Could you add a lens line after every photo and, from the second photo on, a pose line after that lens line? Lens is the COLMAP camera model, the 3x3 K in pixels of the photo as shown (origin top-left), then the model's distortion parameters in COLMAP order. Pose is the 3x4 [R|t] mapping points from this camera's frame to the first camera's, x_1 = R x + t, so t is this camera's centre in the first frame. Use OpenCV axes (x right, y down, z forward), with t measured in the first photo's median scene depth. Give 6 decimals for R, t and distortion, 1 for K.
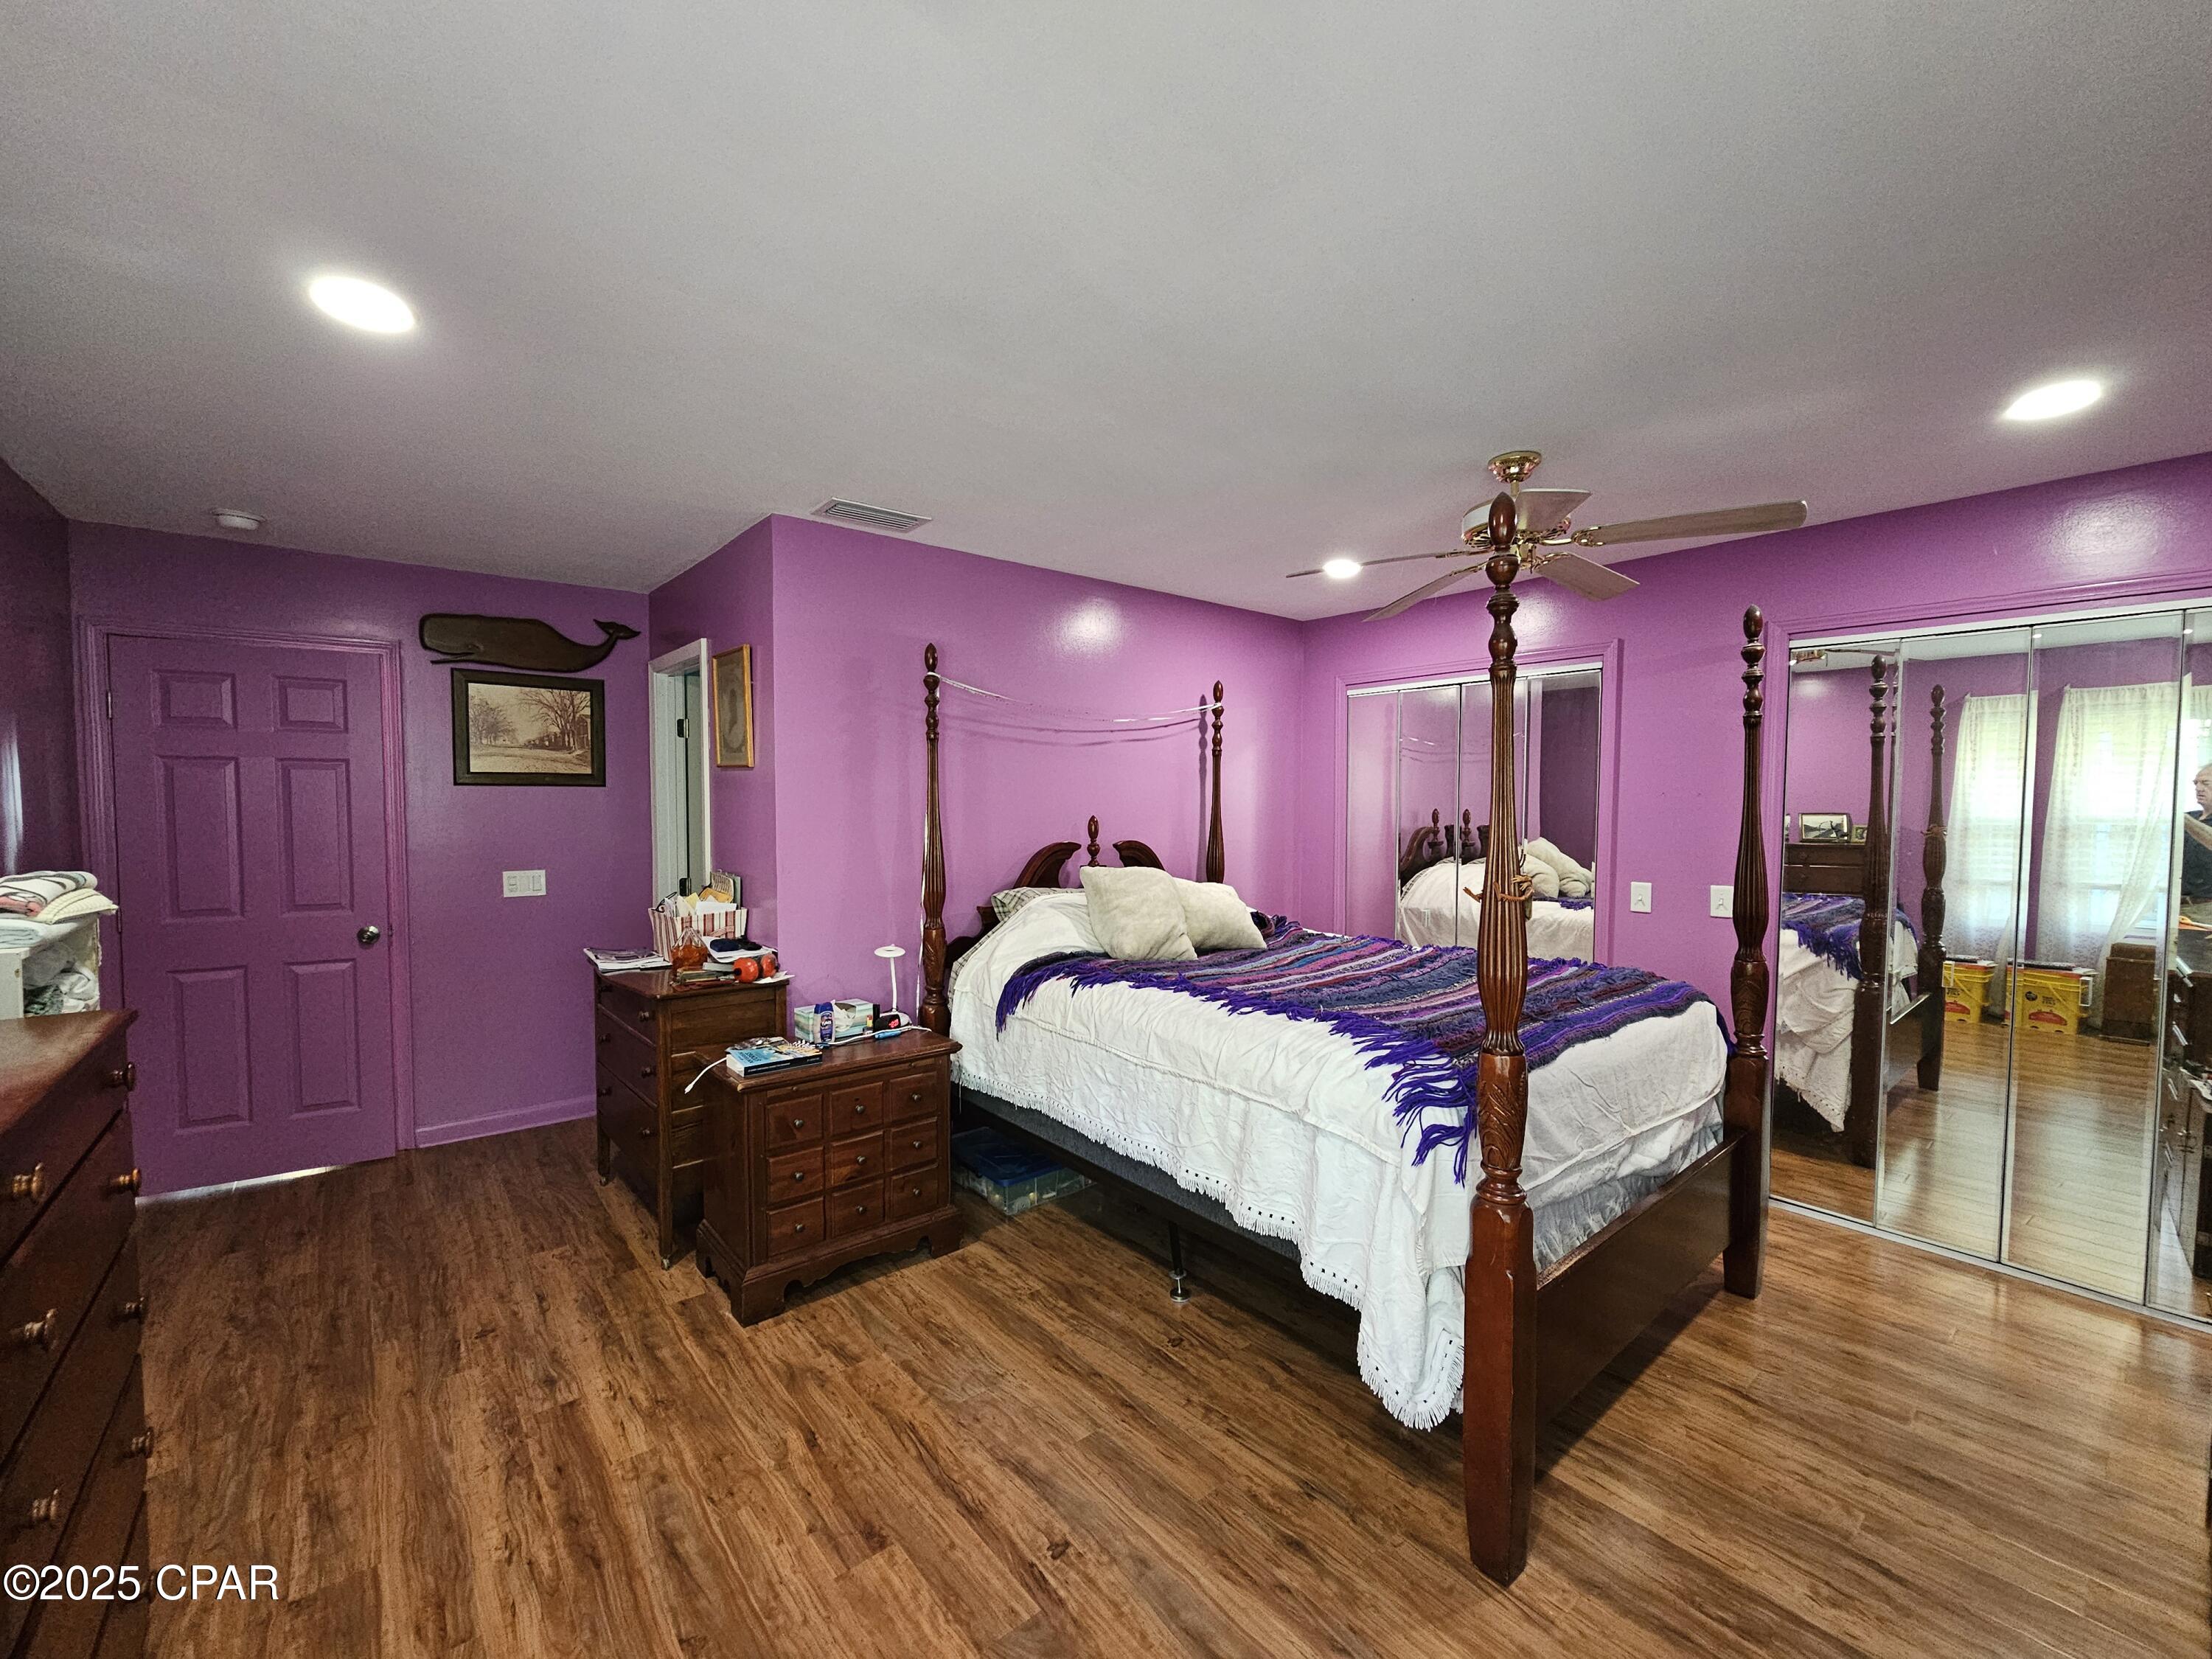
lens RADIAL K [[894.7, 0, 1102.6], [0, 894.7, 838.4], [0, 0, 1]] dist [-0.000252, -0.004896]
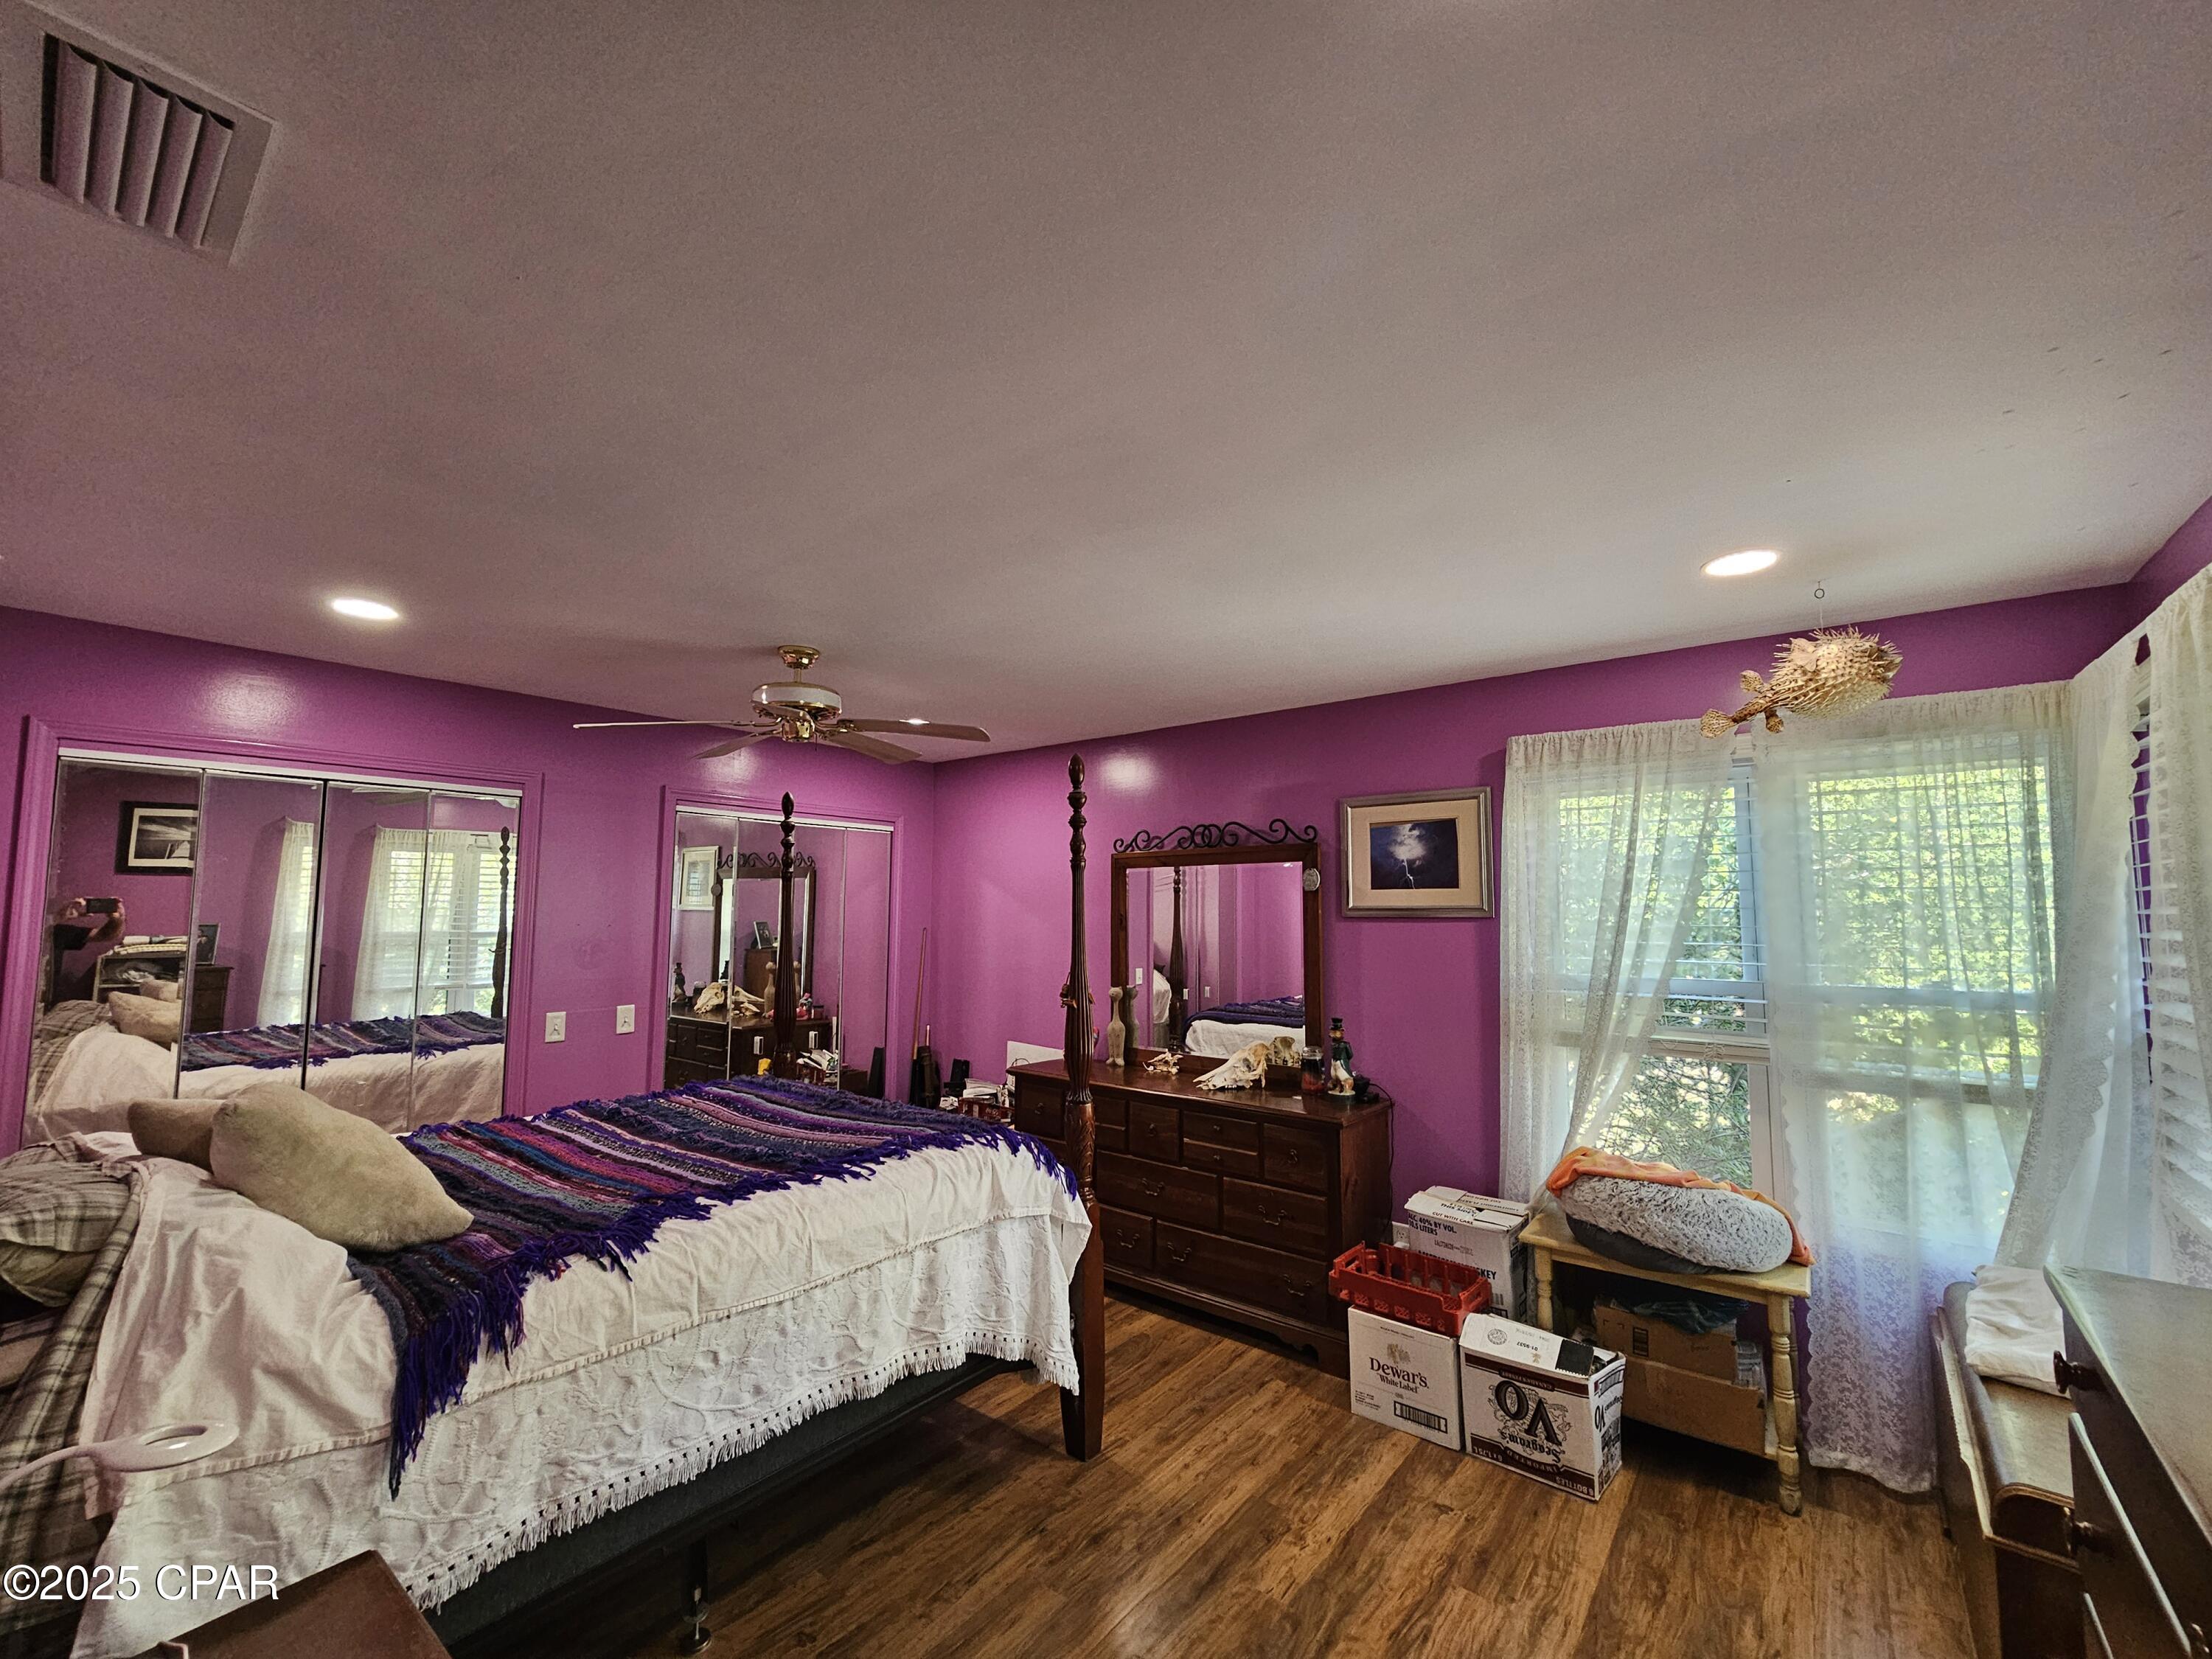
lens RADIAL K [[894.7, 0, 1102.6], [0, 894.7, 838.4], [0, 0, 1]] dist [-0.000252, -0.004896]
pose [[-0.198898, 0.083645, 0.976444, -0.817873], [0.034283, 0.996335, -0.078365, -0.071671], [-0.979420, 0.017889, -0.201036, 0.911897]]
